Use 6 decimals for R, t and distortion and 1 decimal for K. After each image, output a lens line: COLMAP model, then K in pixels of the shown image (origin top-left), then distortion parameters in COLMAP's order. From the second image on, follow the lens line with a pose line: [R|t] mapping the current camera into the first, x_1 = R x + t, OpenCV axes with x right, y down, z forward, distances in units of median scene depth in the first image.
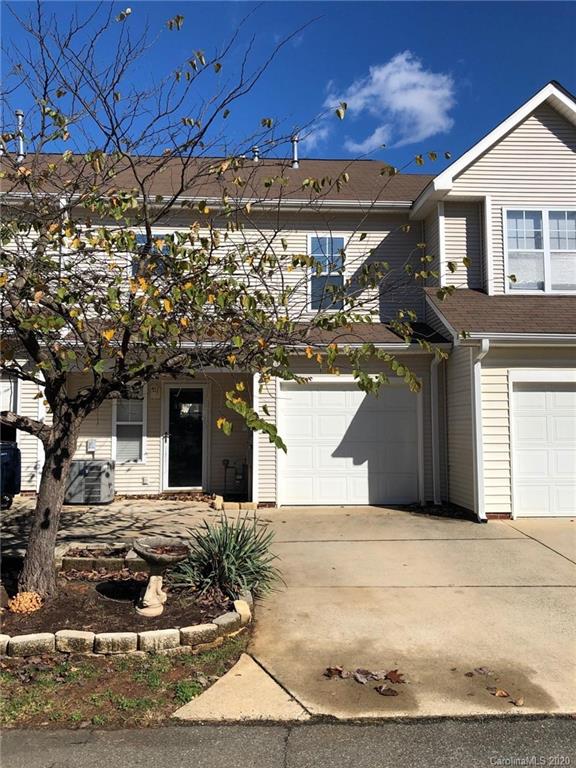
lens RADIAL K [[629.4, 0, 292.2], [0, 629.4, 377.3], [0, 0, 1]] dist [0.029677, -0.011021]
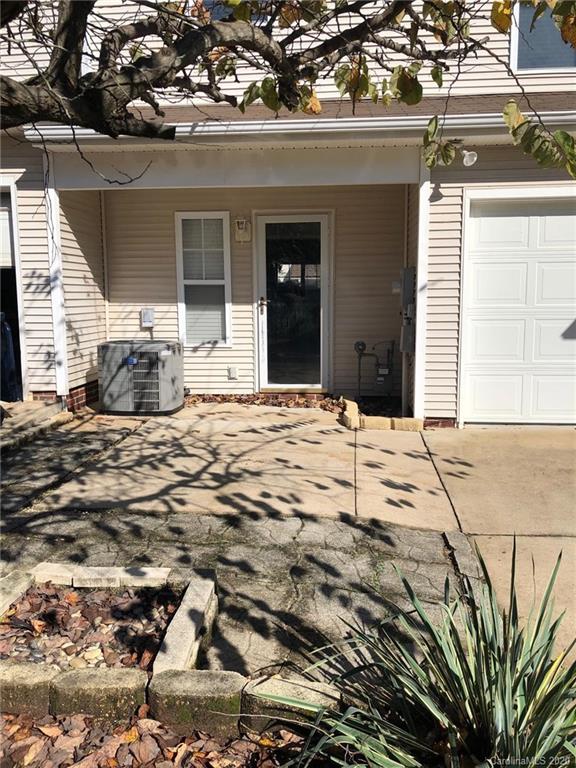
lens RADIAL K [[629.4, 0, 292.2], [0, 629.4, 377.3], [0, 0, 1]] dist [0.029677, -0.011021]
pose [[0.989354, 0.015871, -0.144663, -0.084706], [0.013542, 0.979684, 0.200089, 0.043691], [0.144899, -0.199918, 0.969039, 0.409904]]
